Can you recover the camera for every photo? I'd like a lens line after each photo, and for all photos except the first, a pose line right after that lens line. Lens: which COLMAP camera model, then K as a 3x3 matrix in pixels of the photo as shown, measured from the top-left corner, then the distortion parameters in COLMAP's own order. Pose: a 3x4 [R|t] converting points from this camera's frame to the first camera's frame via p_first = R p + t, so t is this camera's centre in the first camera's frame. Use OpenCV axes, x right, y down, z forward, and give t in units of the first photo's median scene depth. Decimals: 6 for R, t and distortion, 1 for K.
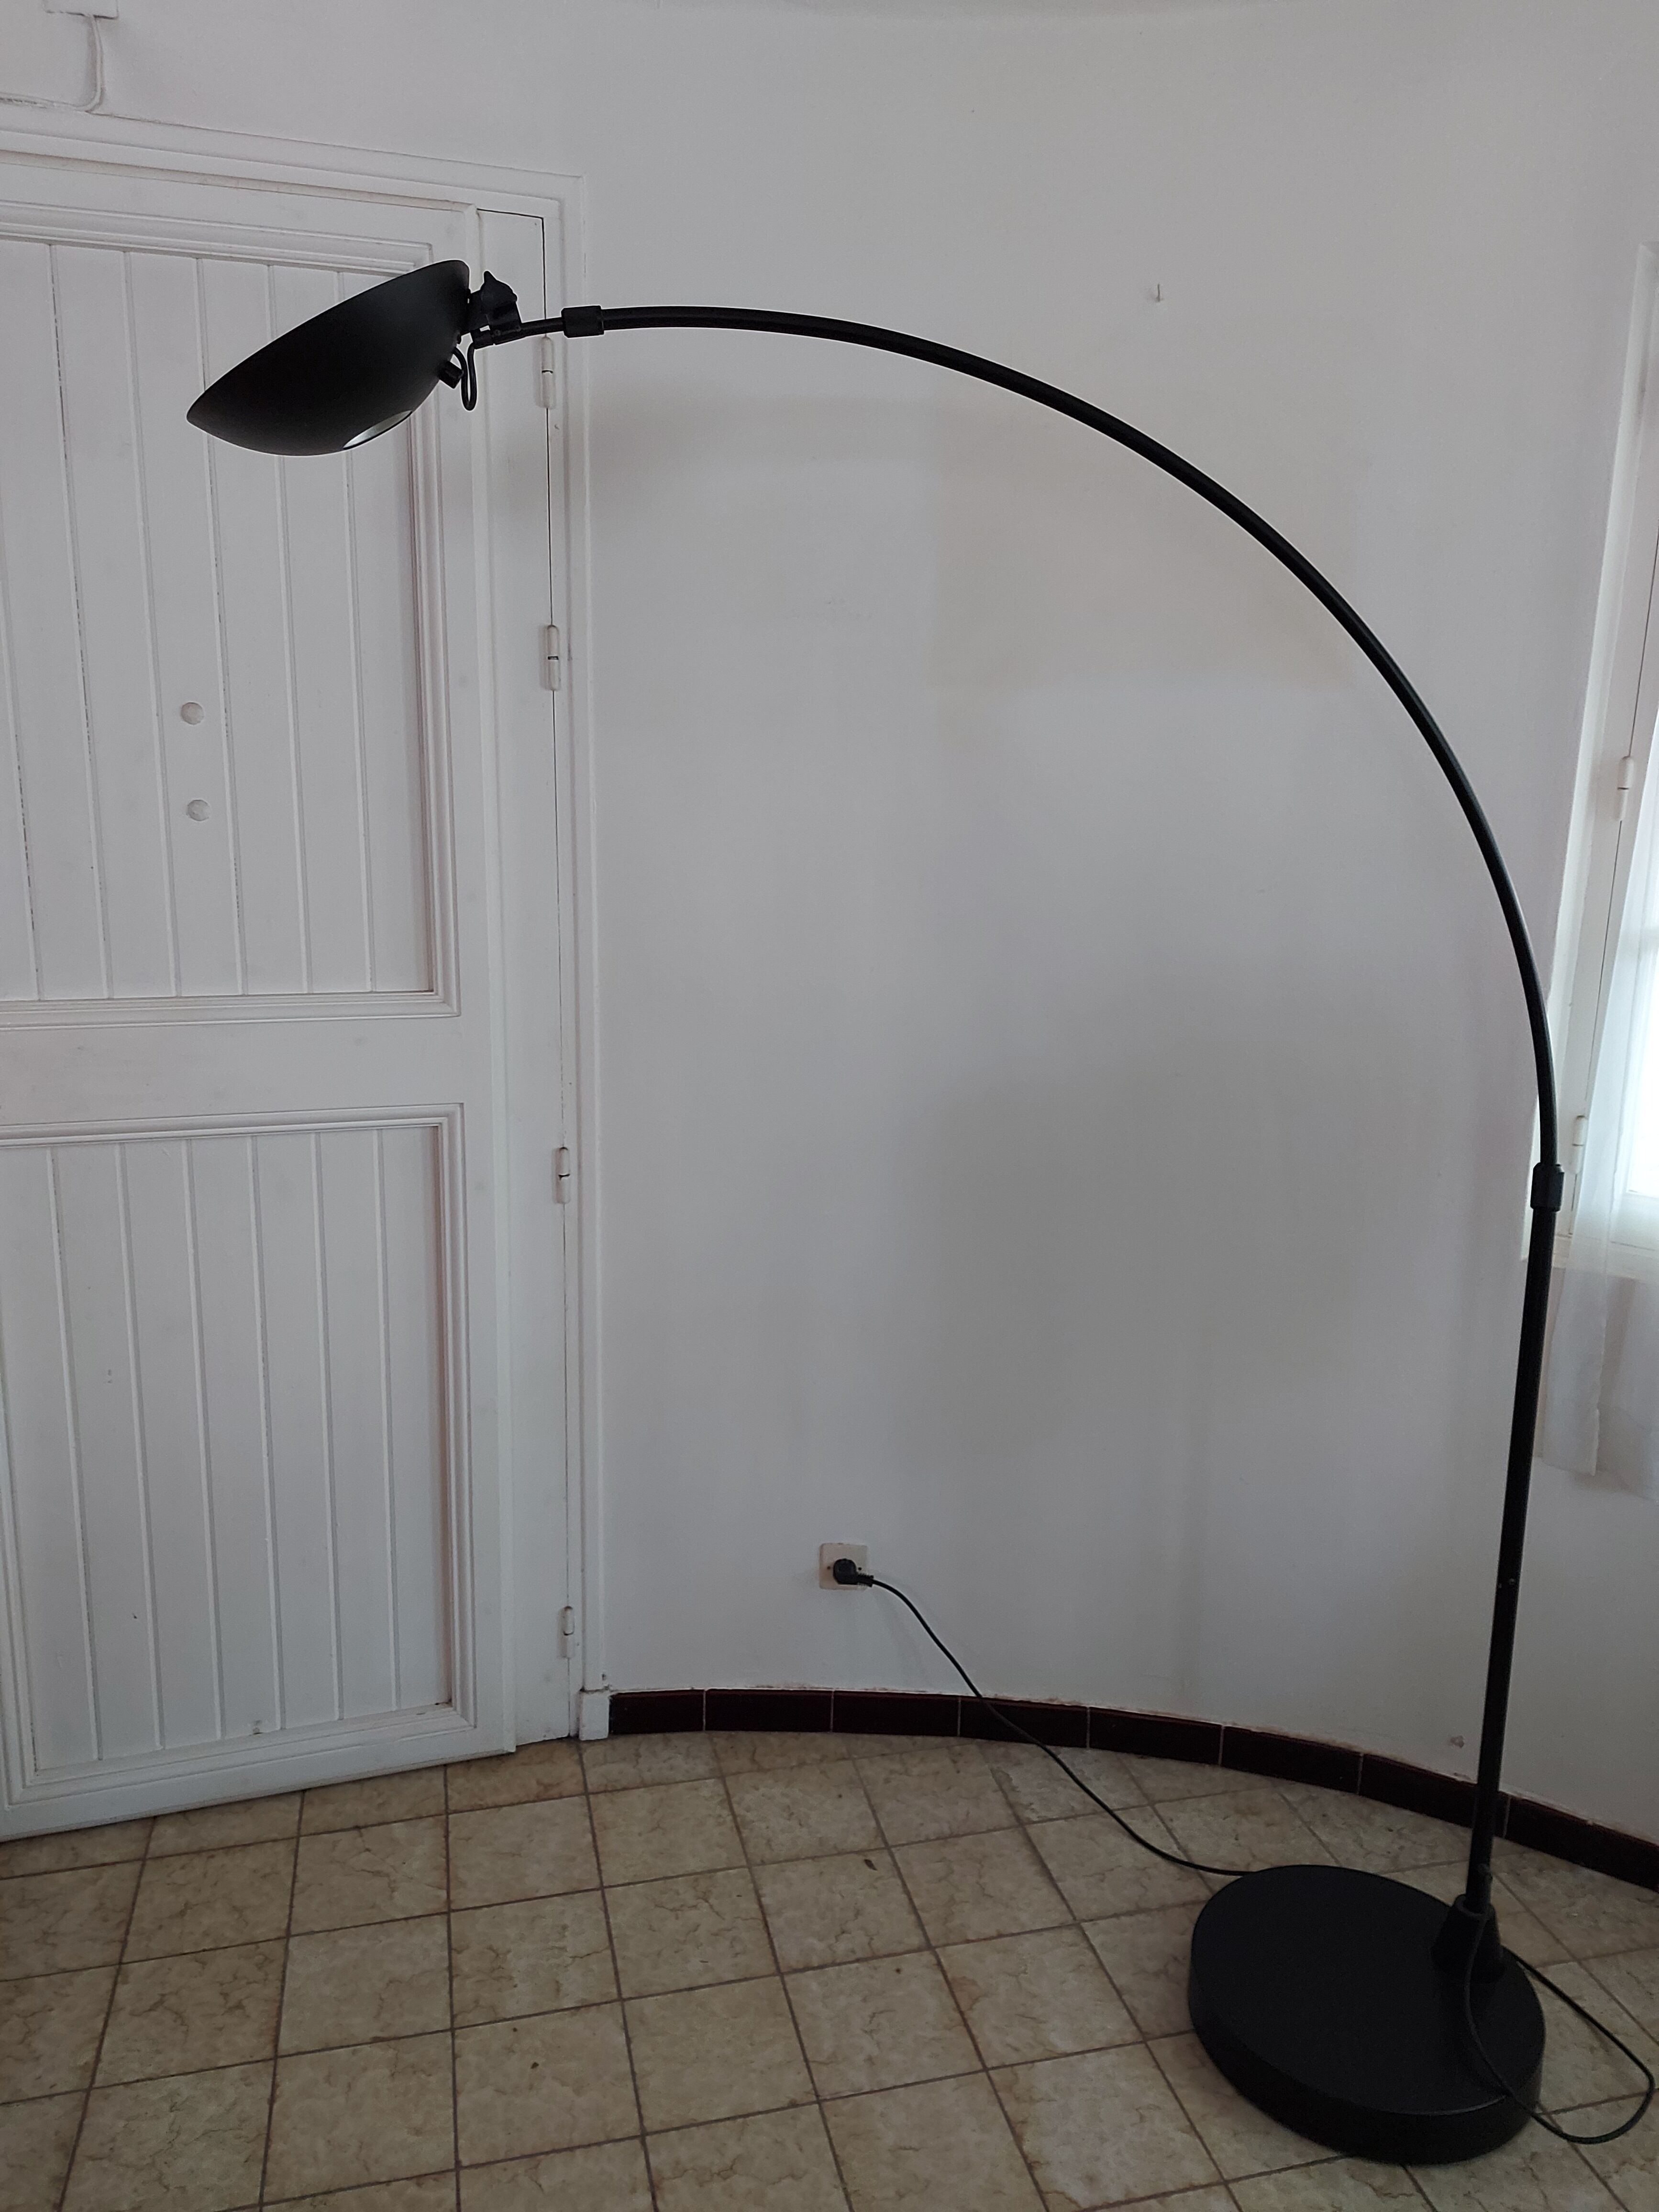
lens RADIAL K [[1568.5, 0, 829.2], [0, 1568.5, 1103.4], [0, 0, 1]] dist [0.065708, -0.068175]
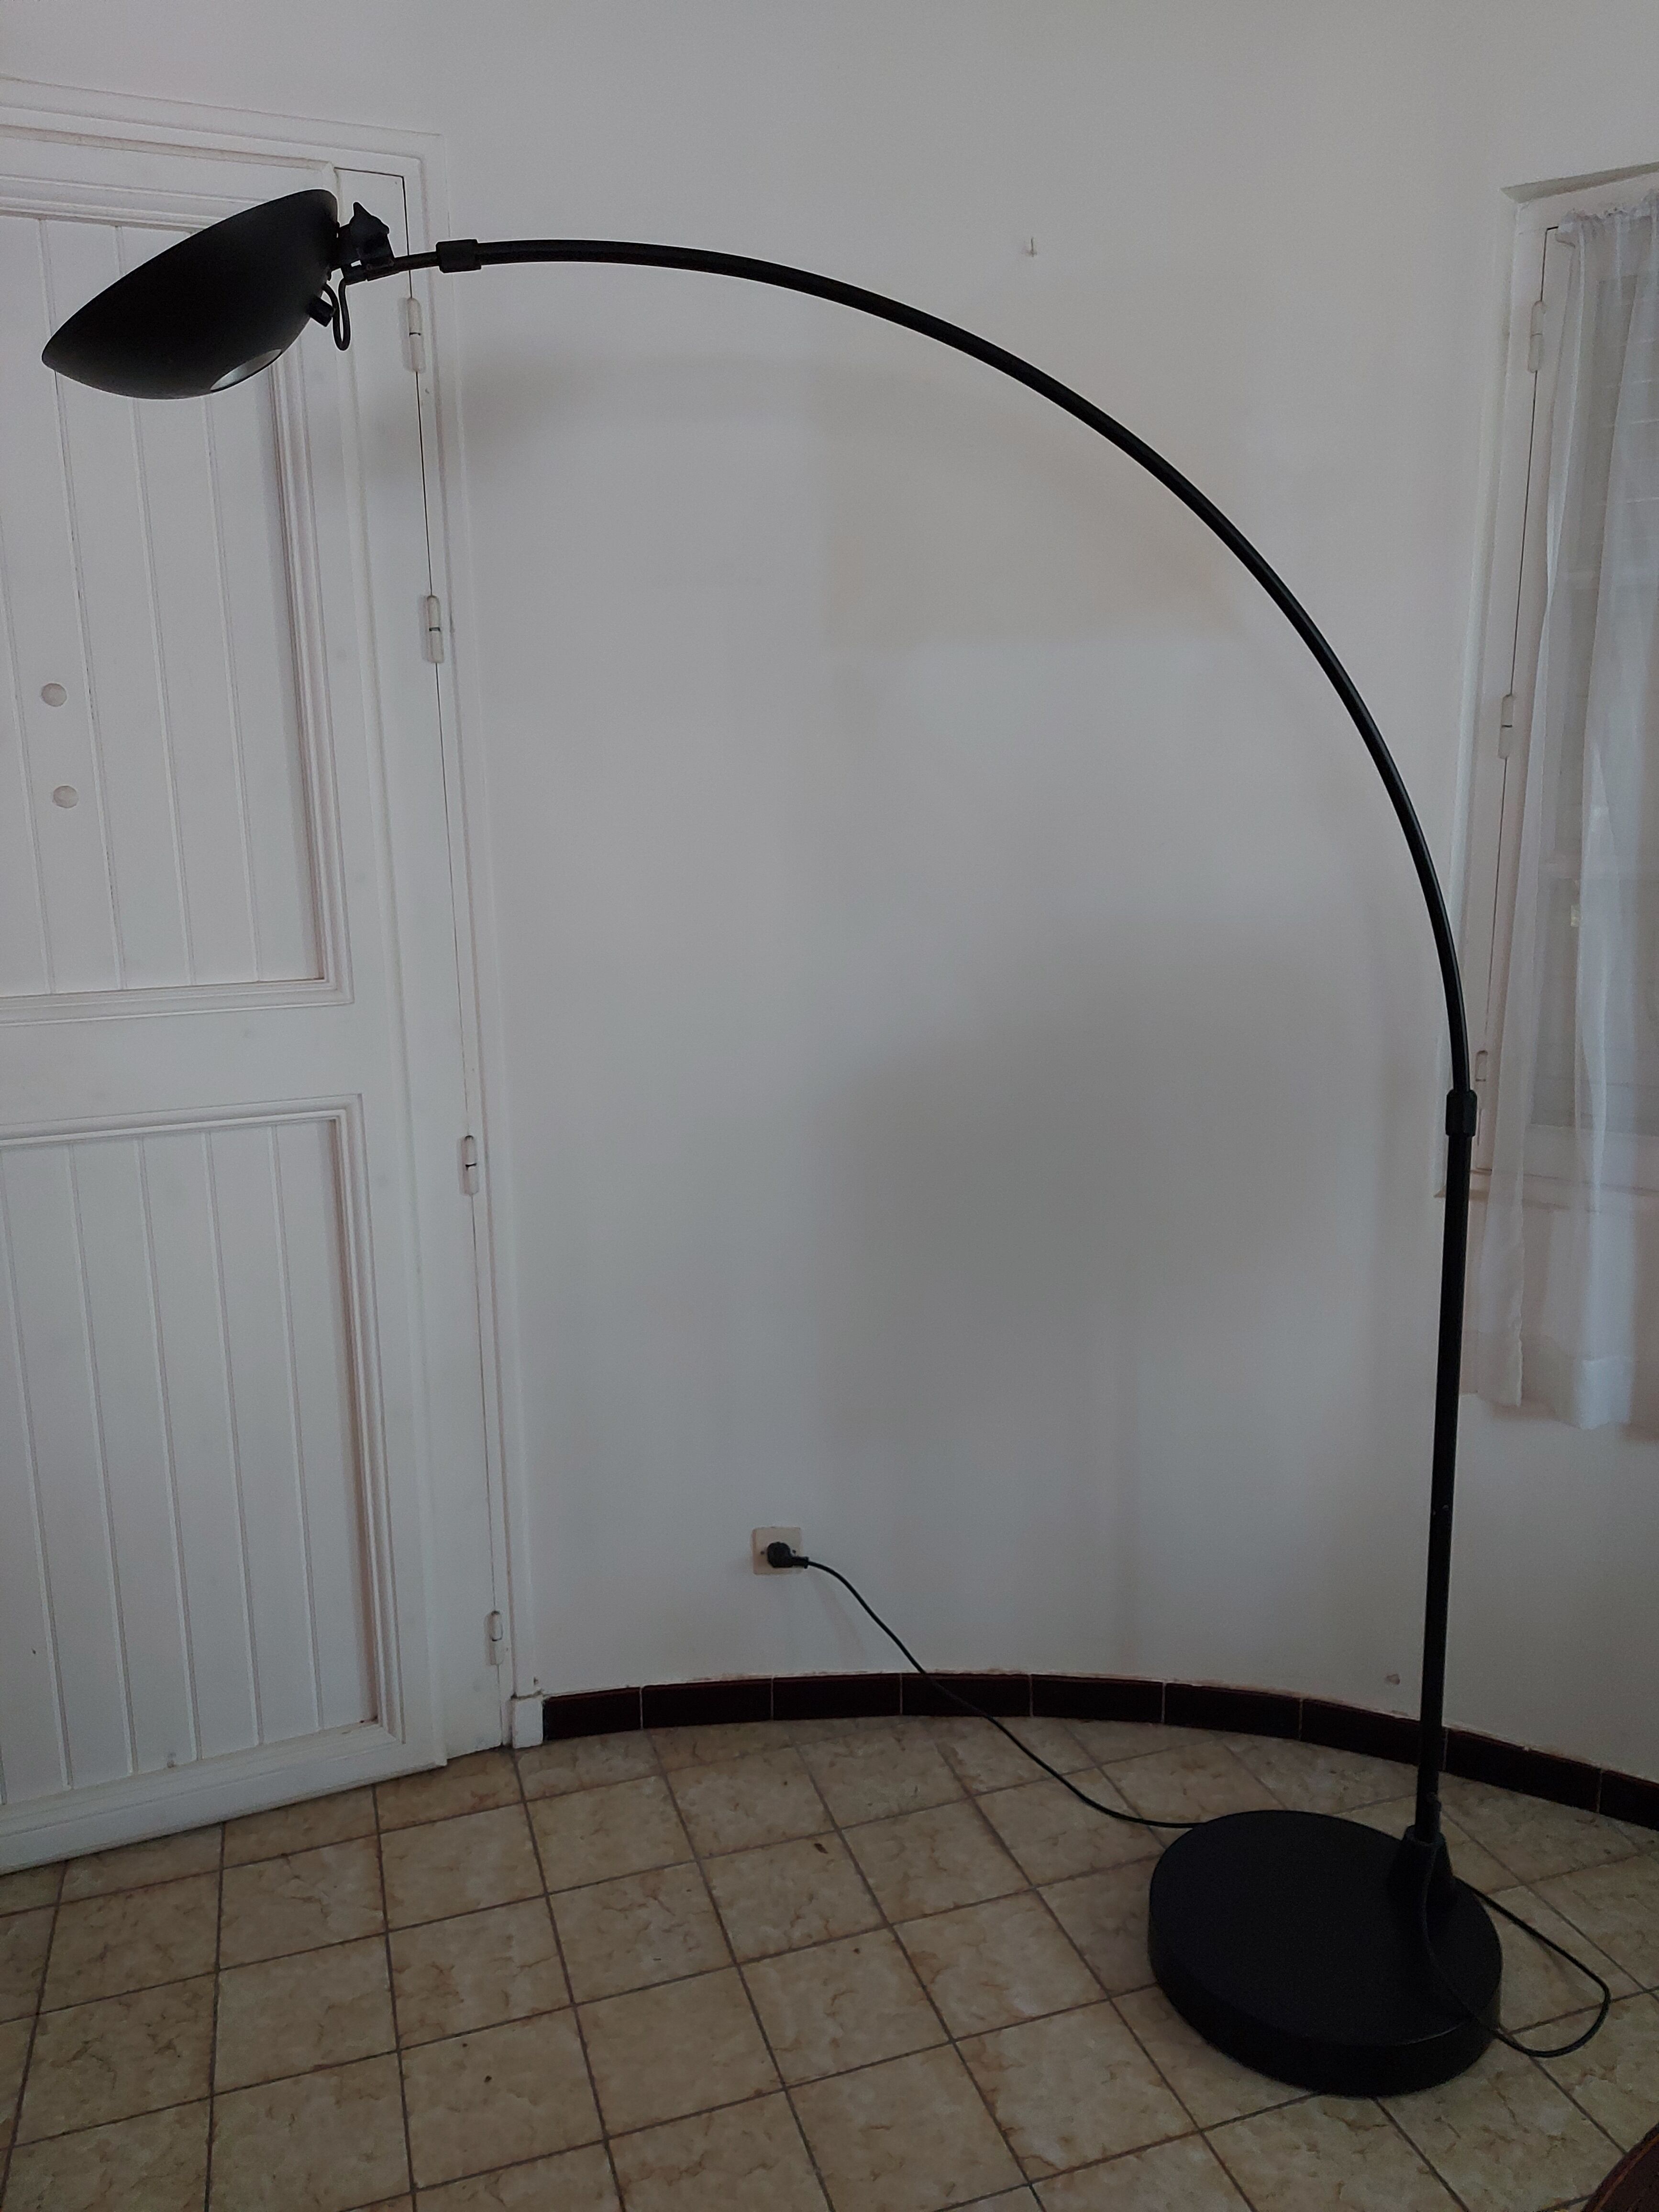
lens RADIAL K [[1568.5, 0, 828.3], [0, 1568.5, 1103.2], [0, 0, 1]] dist [0.065708, -0.068175]
pose [[0.996396, -0.048679, 0.069466, -0.015752], [0.049408, 0.998740, -0.008816, 0.029544], [-0.068950, 0.012216, 0.997545, 0.016388]]
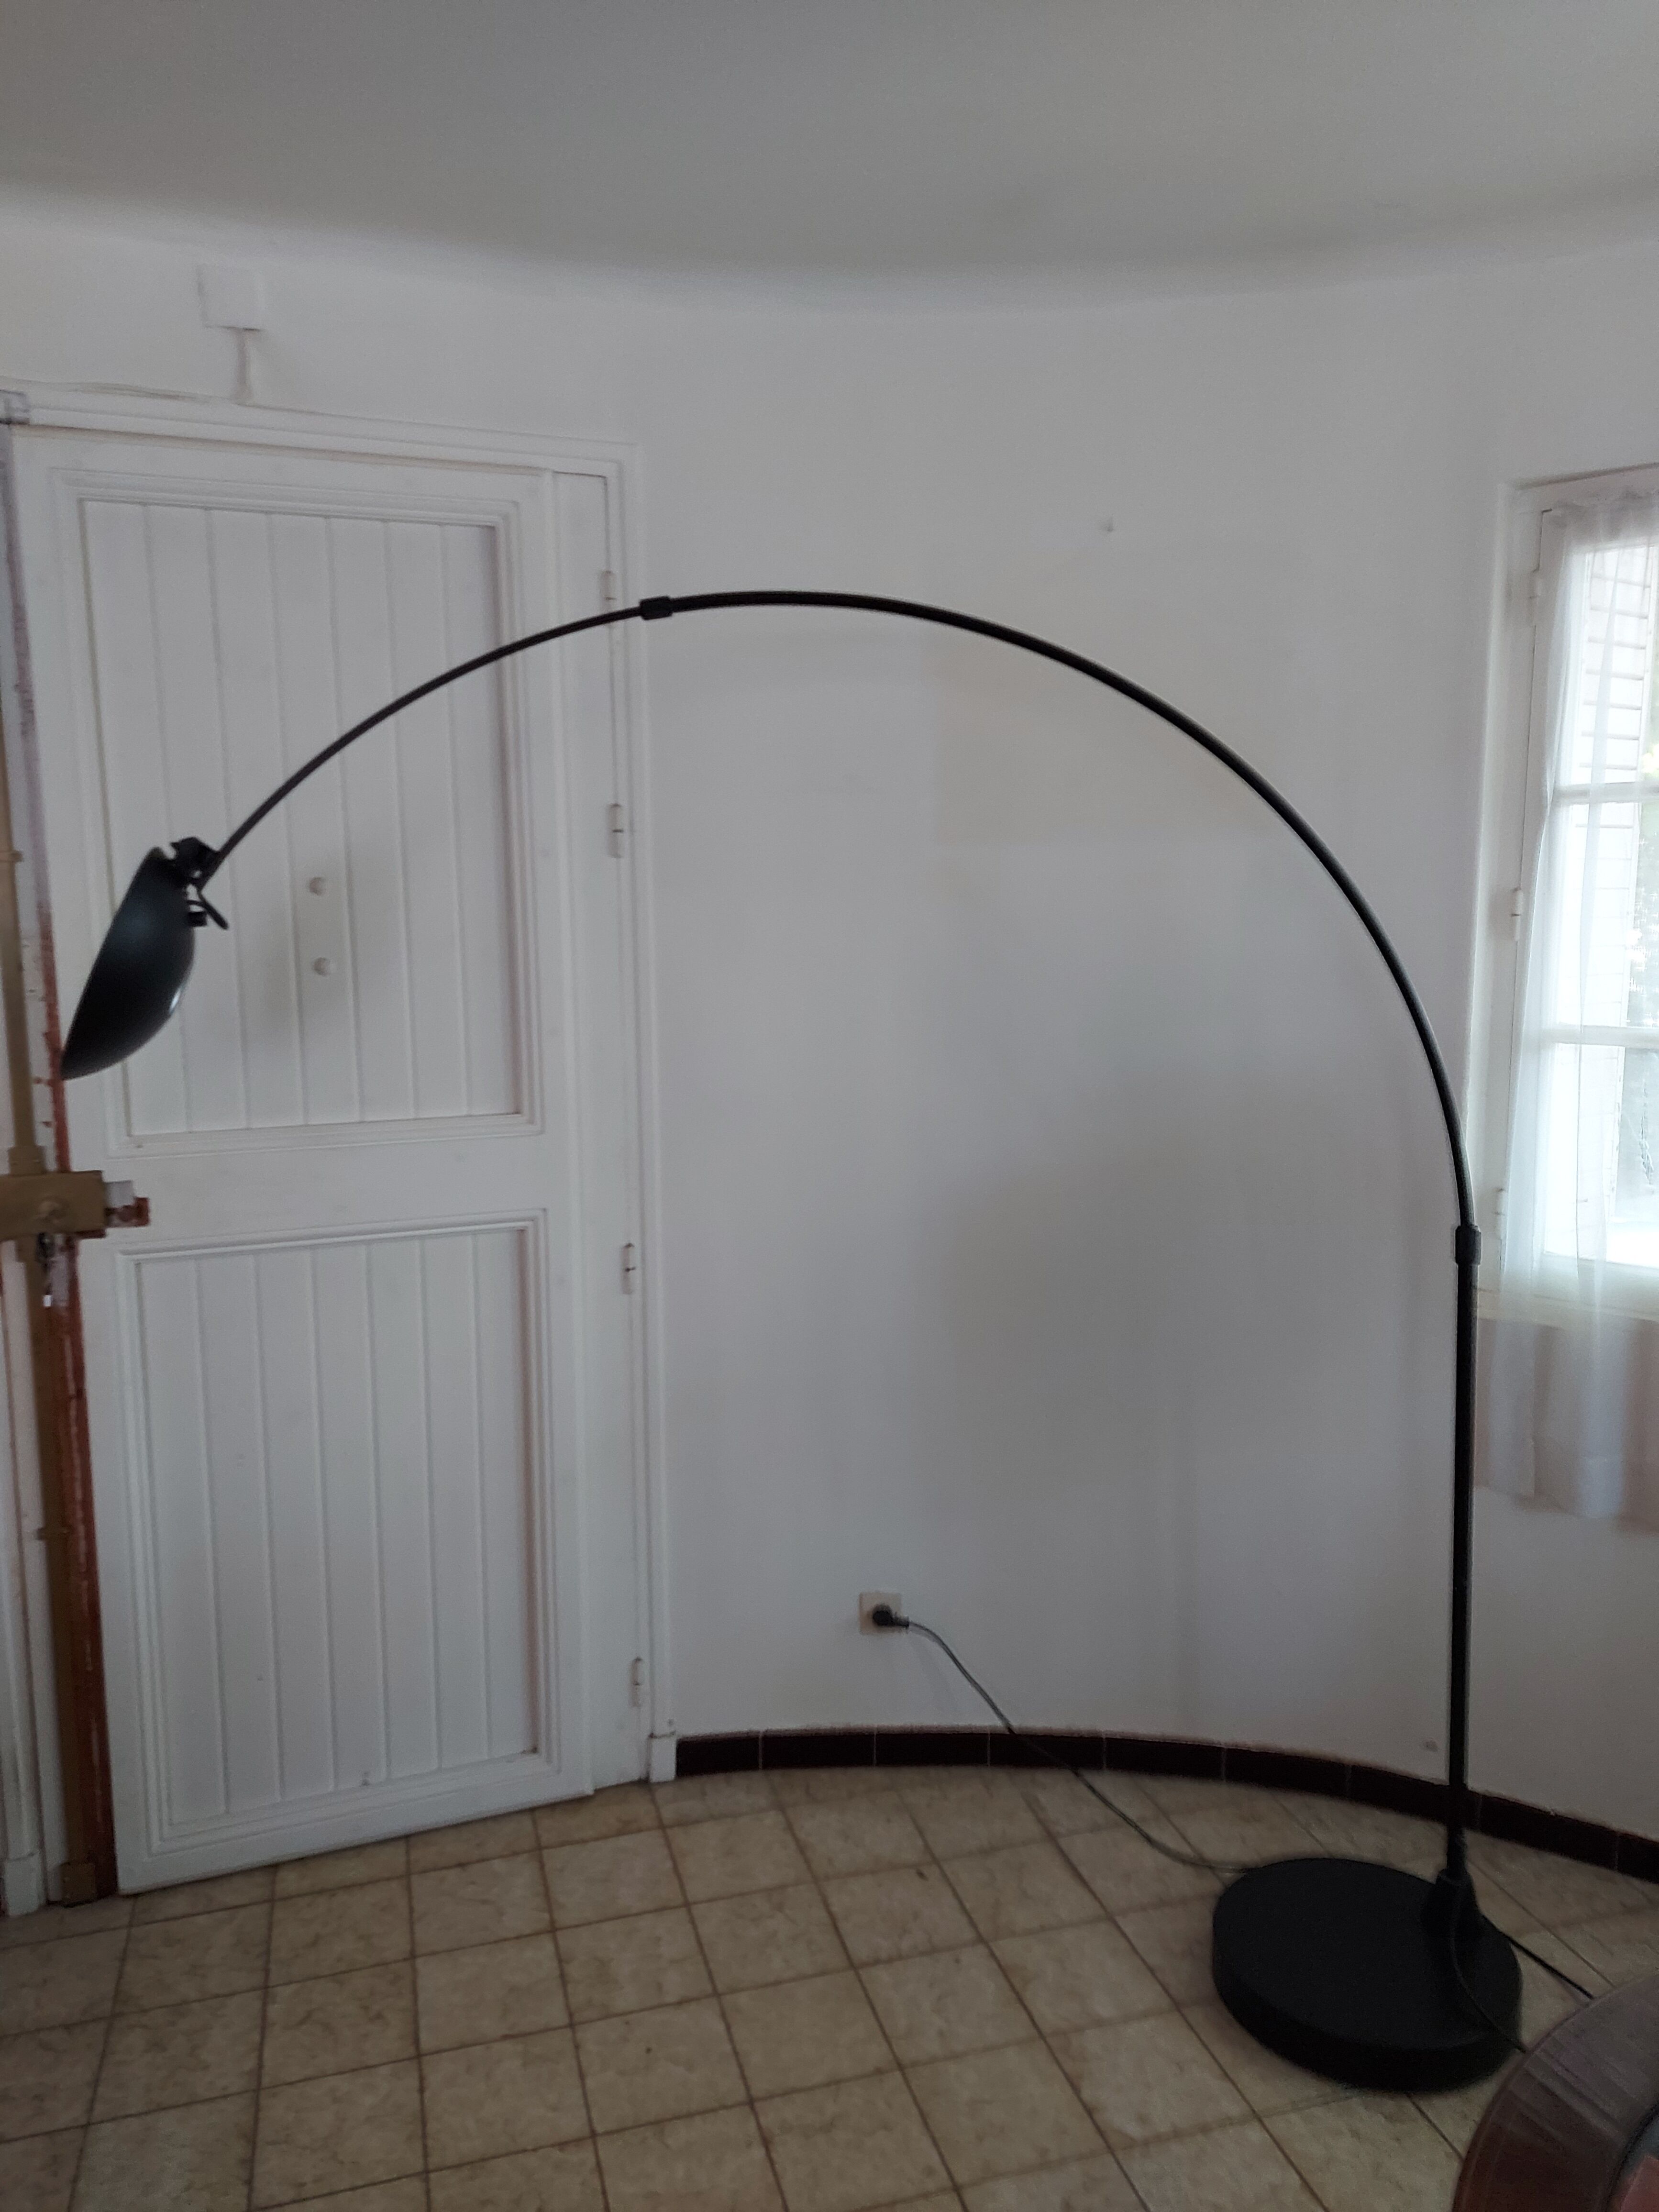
lens RADIAL K [[1568.5, 0, 814.2], [0, 1568.5, 1090.1], [0, 0, 1]] dist [0.065708, -0.068175]
pose [[0.999129, -0.031390, 0.027495, -0.066336], [0.033372, 0.996634, -0.074875, 0.006445], [-0.025052, 0.075727, 0.996814, -0.167199]]
